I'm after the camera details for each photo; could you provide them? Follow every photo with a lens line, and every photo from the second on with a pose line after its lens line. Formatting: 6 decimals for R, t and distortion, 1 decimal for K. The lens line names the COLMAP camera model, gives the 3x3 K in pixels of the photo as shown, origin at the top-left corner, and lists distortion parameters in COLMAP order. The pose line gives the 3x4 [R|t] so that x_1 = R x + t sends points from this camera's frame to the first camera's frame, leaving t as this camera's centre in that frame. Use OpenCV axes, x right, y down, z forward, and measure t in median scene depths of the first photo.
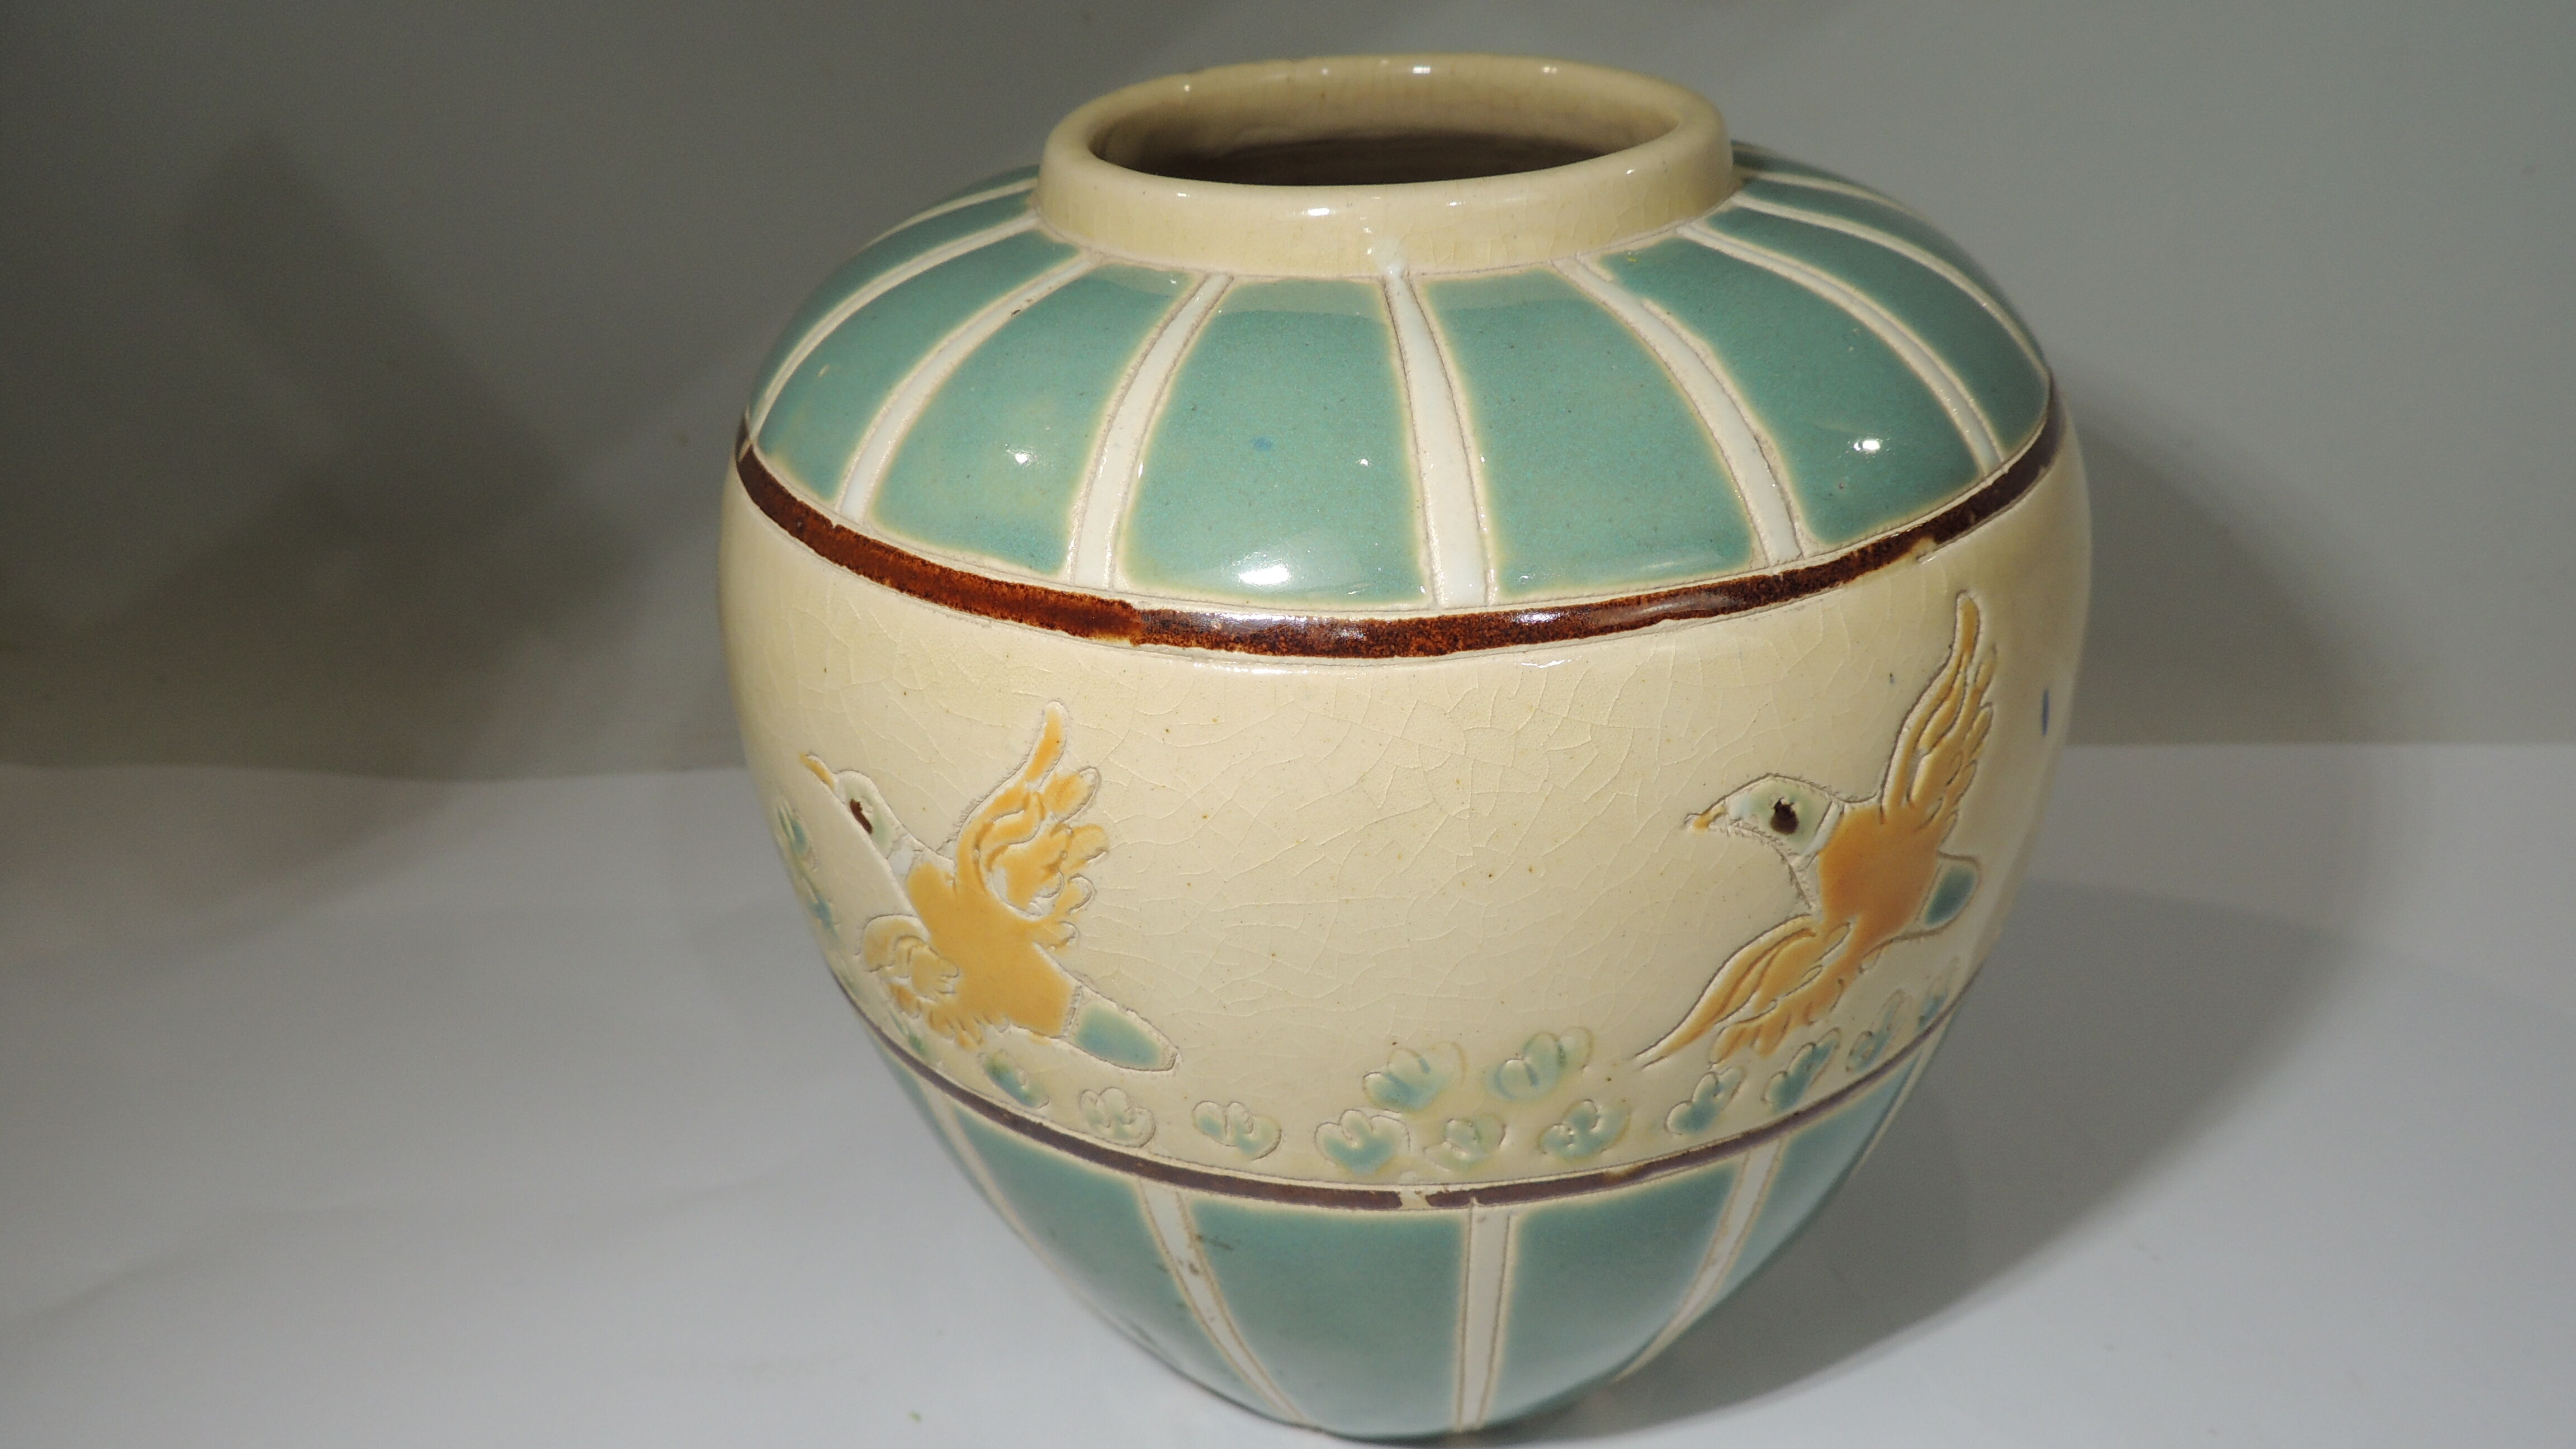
lens RADIAL K [[1832.8, 0, 1288.0], [0, 1832.8, 724.5], [0, 0, 1]] dist [-0.006223, -0.000623]
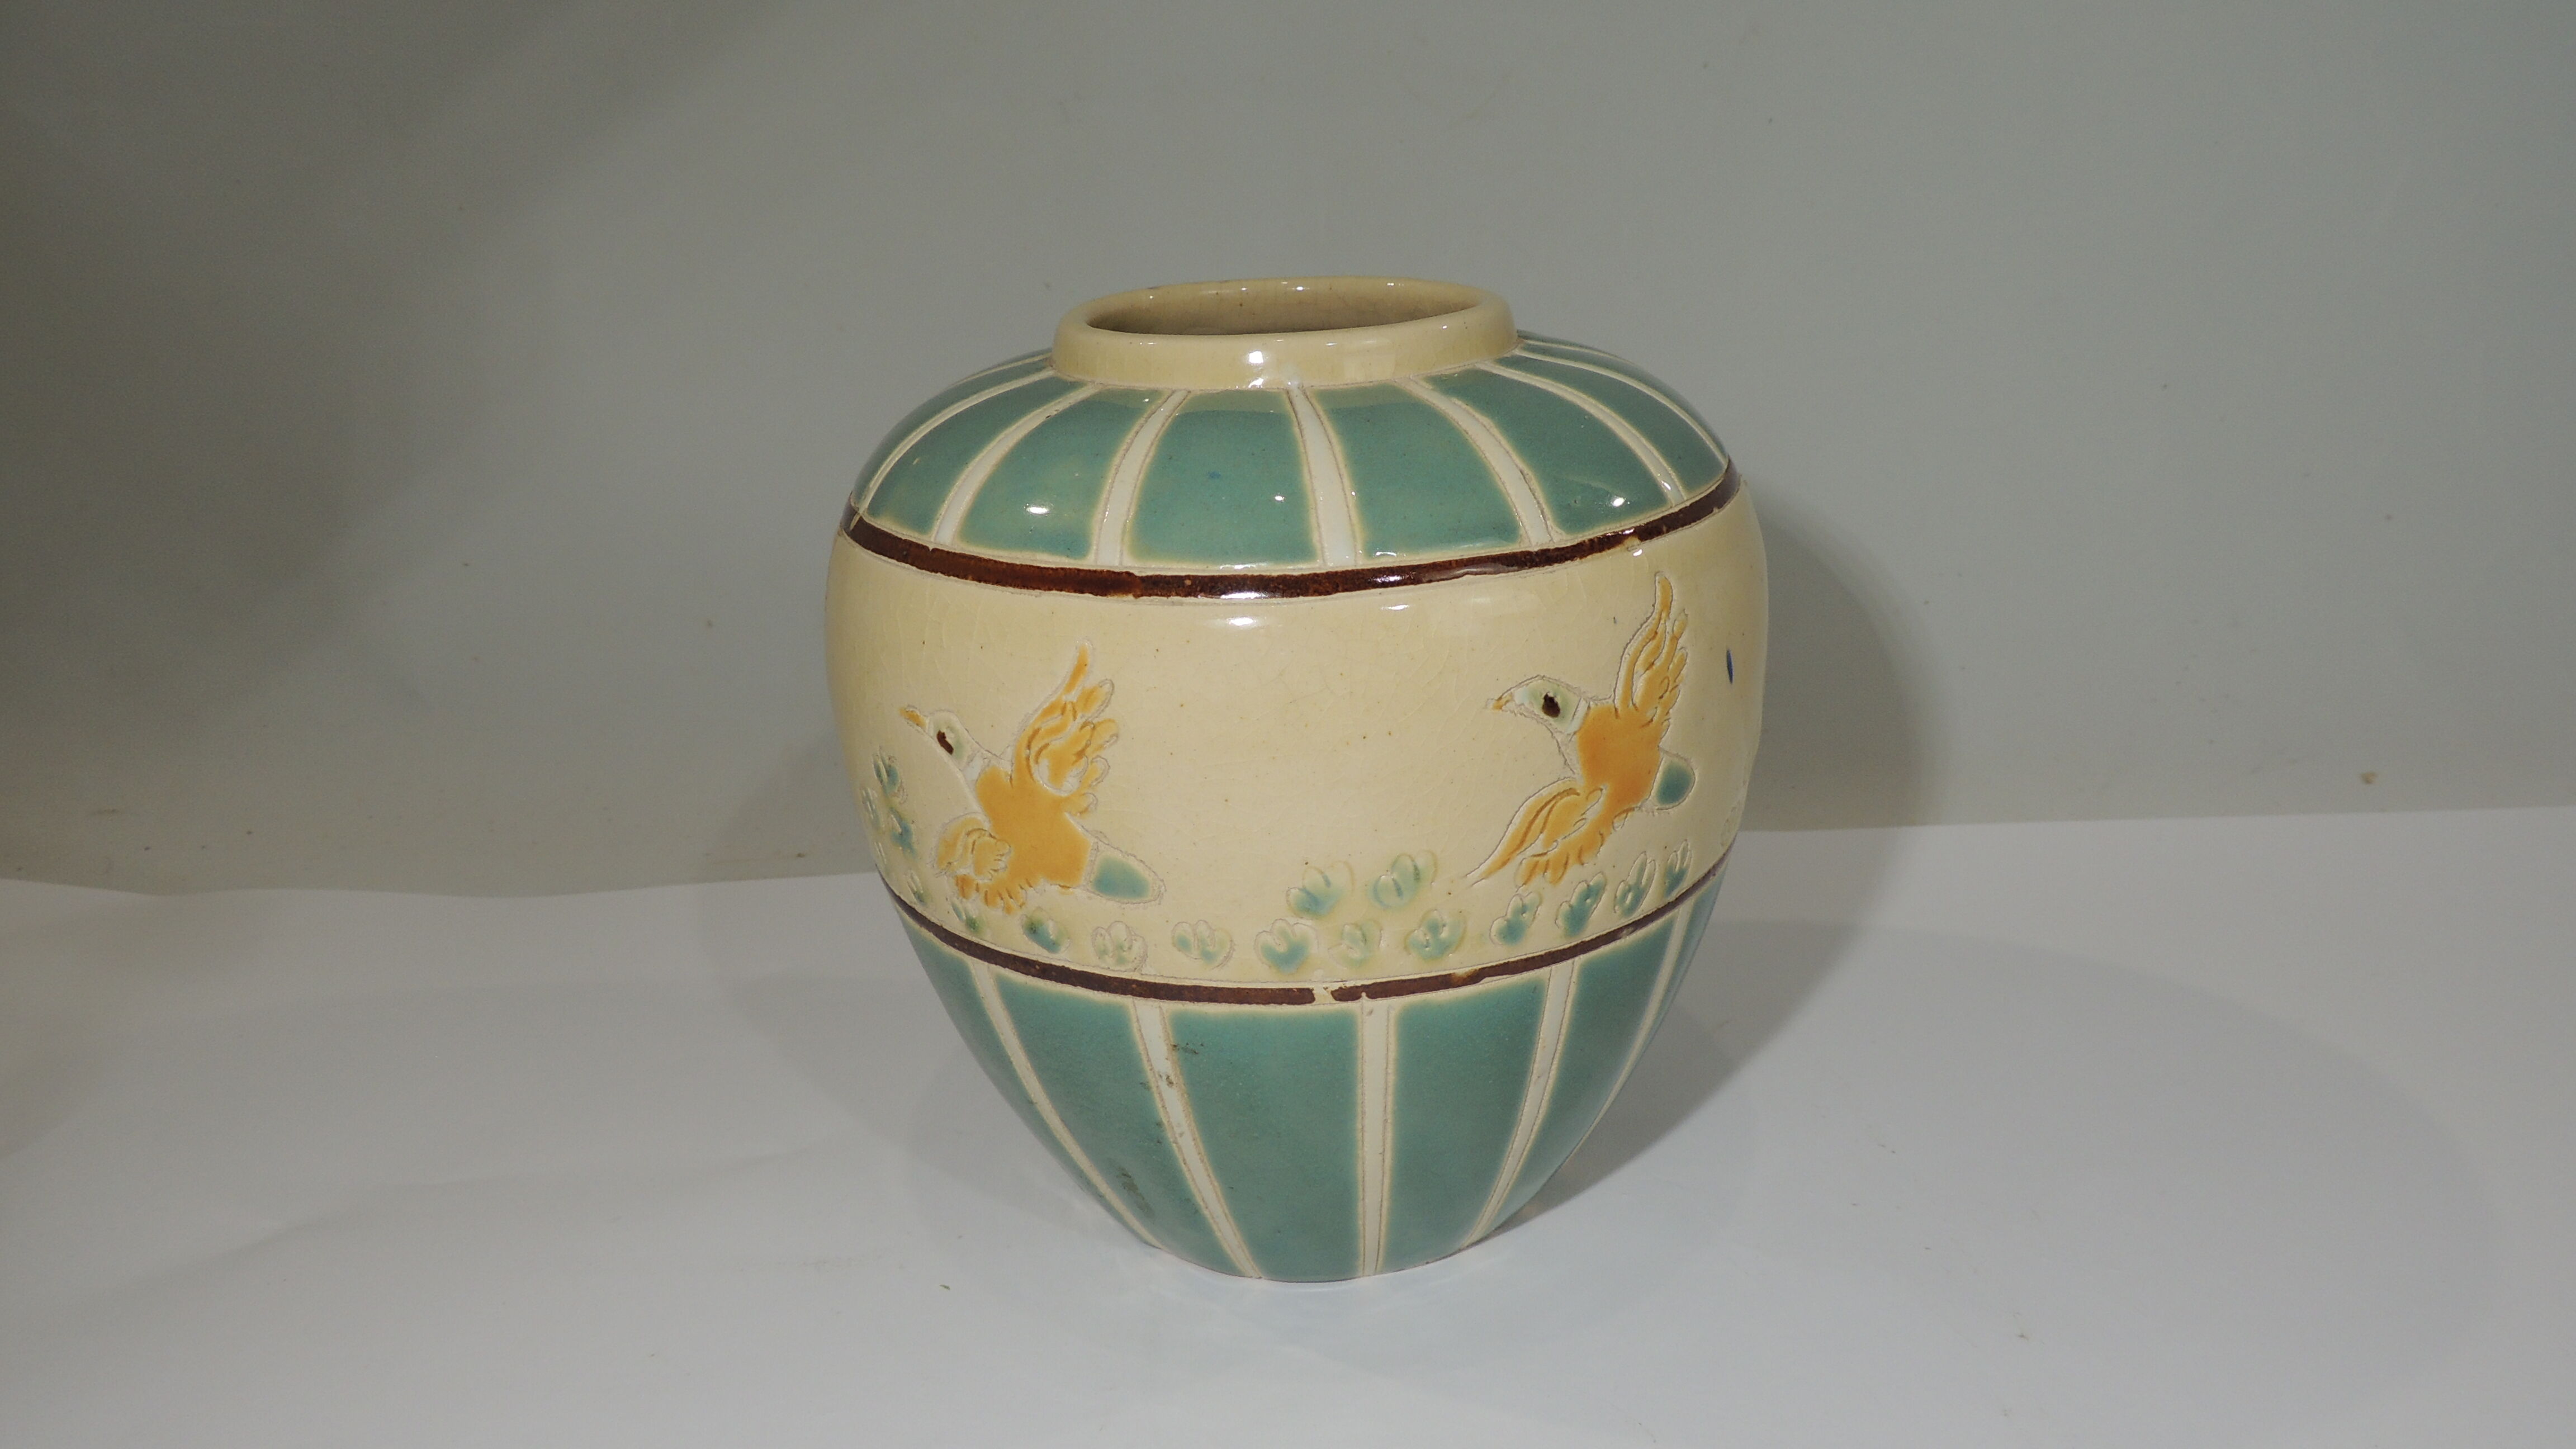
lens RADIAL K [[1832.8, 0, 1288.0], [0, 1832.8, 724.5], [0, 0, 1]] dist [-0.006223, -0.000623]
pose [[0.998580, -0.016678, 0.050589, -0.031516], [0.024751, 0.986246, -0.163418, 0.298768], [-0.047168, 0.164438, 0.985259, -0.502201]]
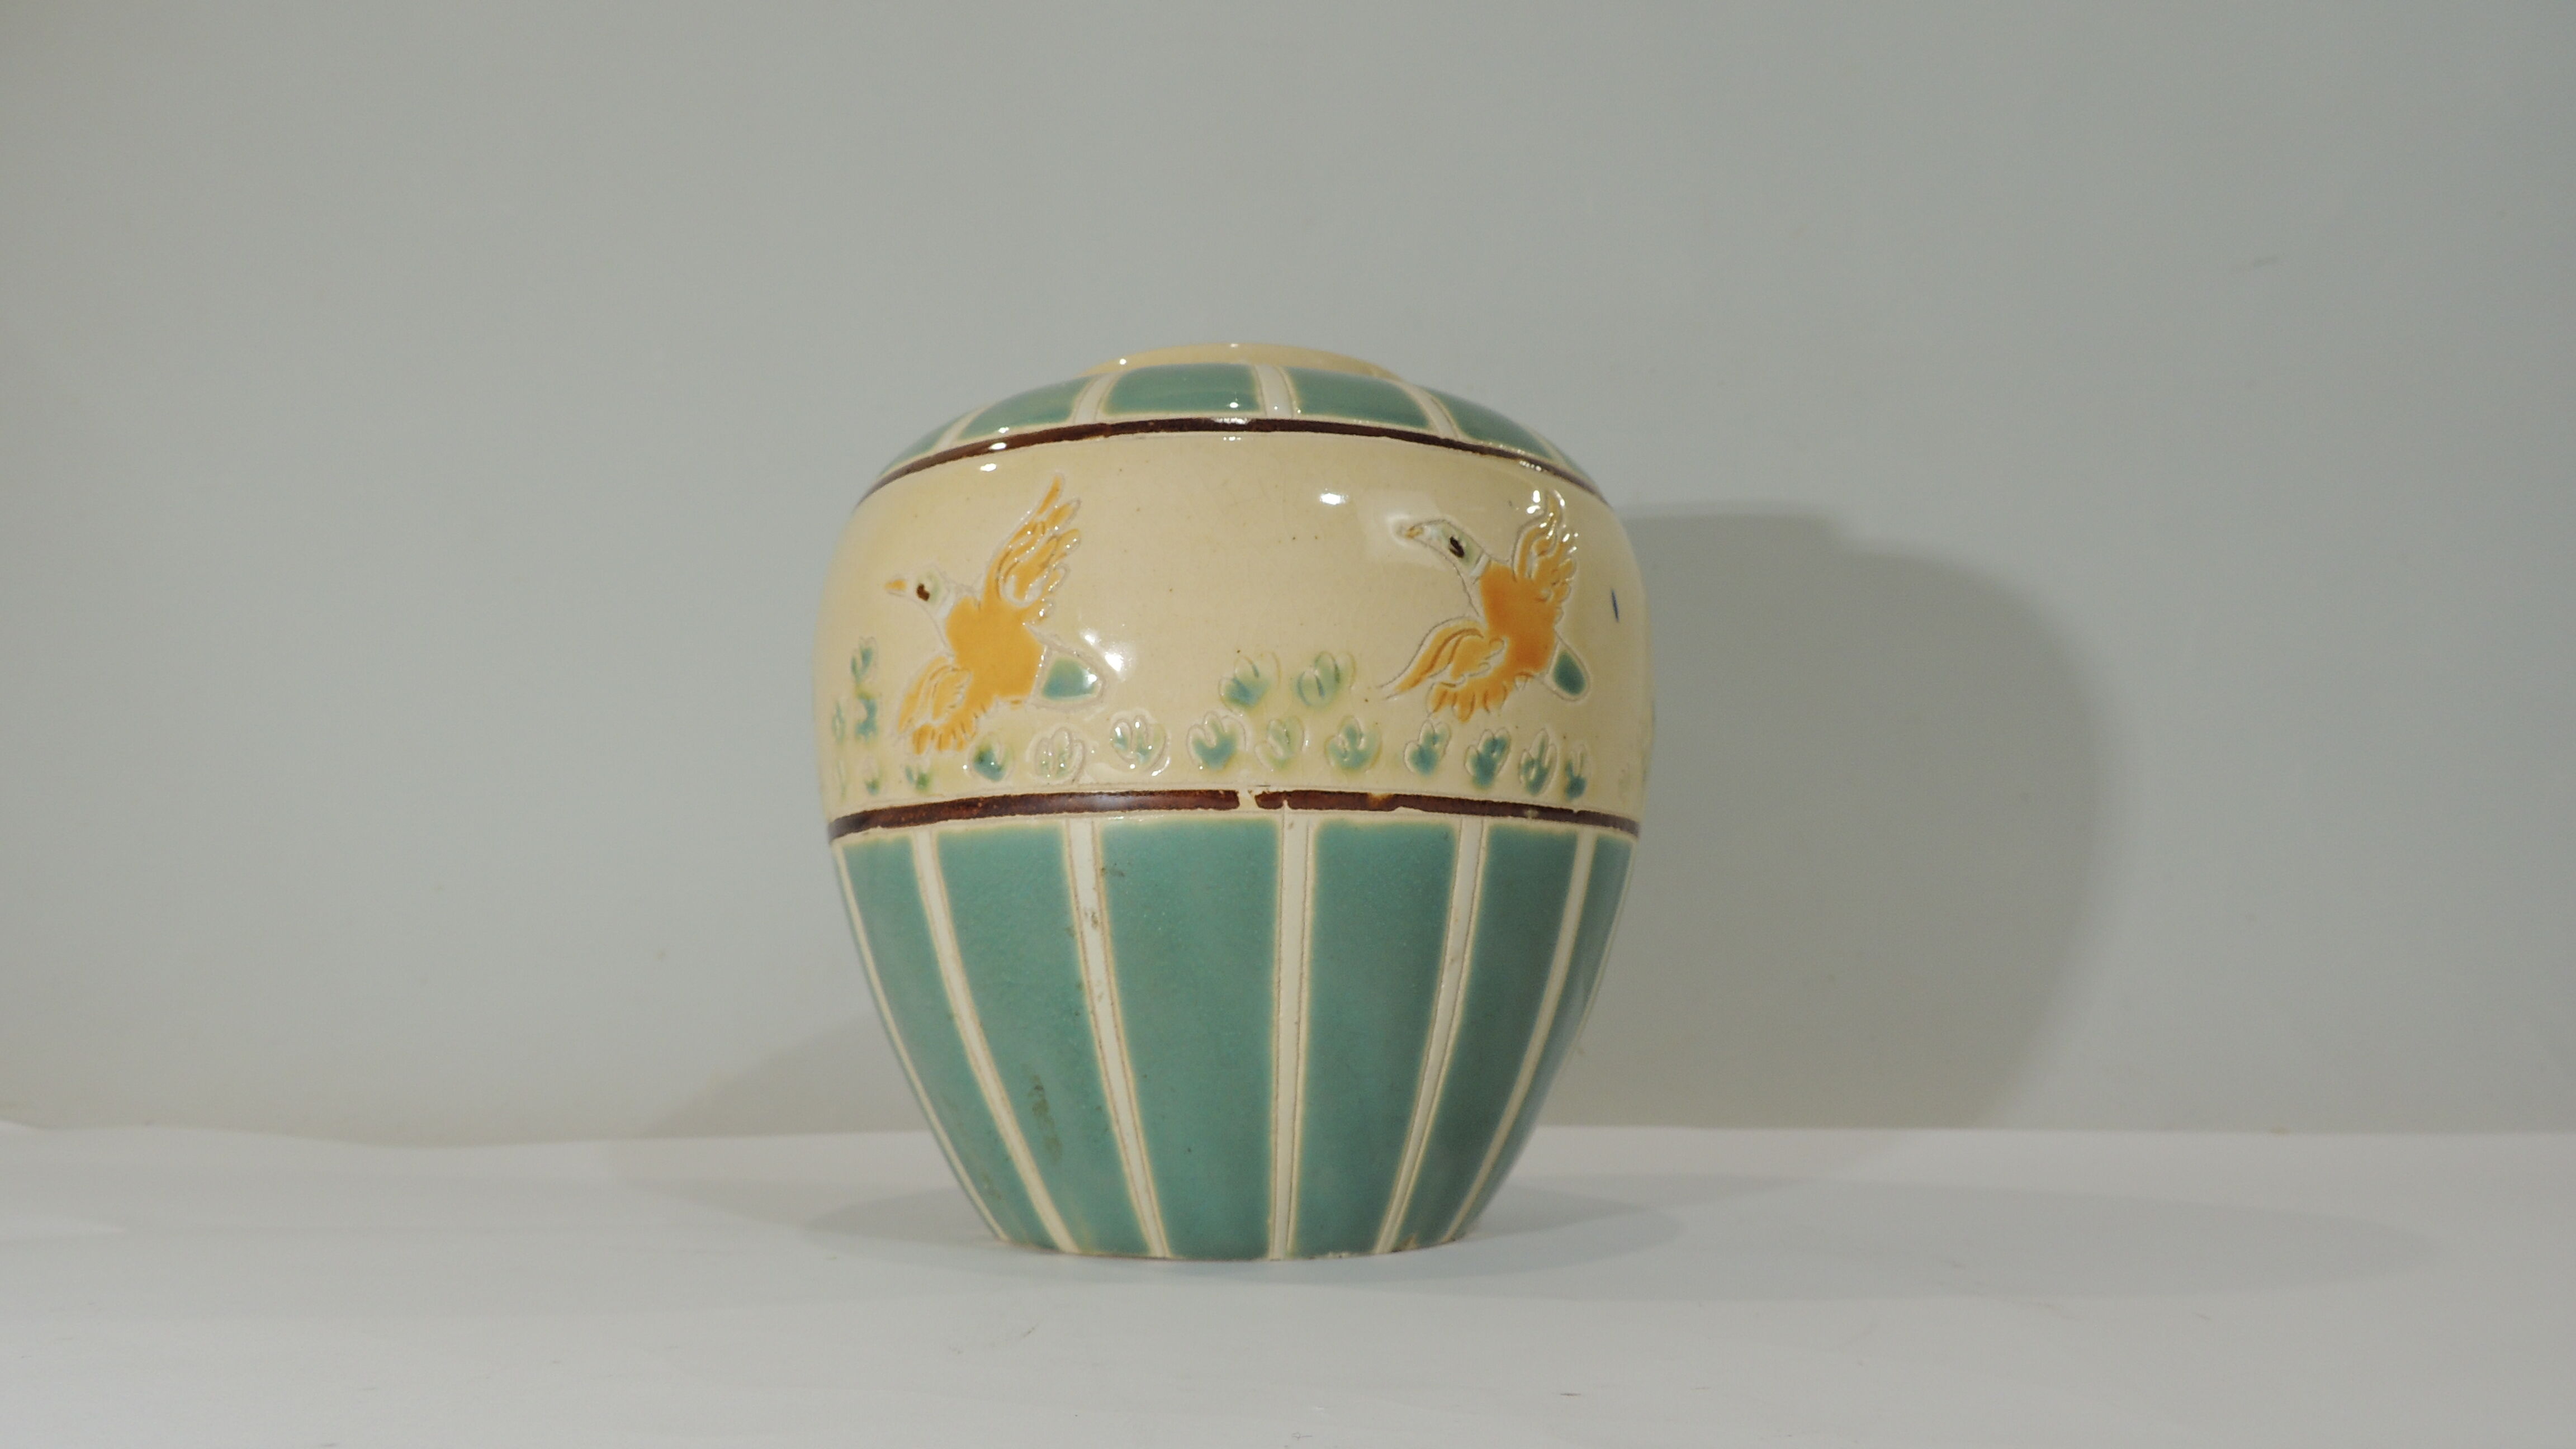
lens RADIAL K [[1832.8, 0, 1288.0], [0, 1832.8, 724.5], [0, 0, 1]] dist [-0.006223, -0.000623]
pose [[0.996033, 0.059072, 0.066545, -0.005063], [-0.005251, 0.785567, -0.618754, 1.236024], [-0.088826, 0.615950, 0.782761, -0.281727]]
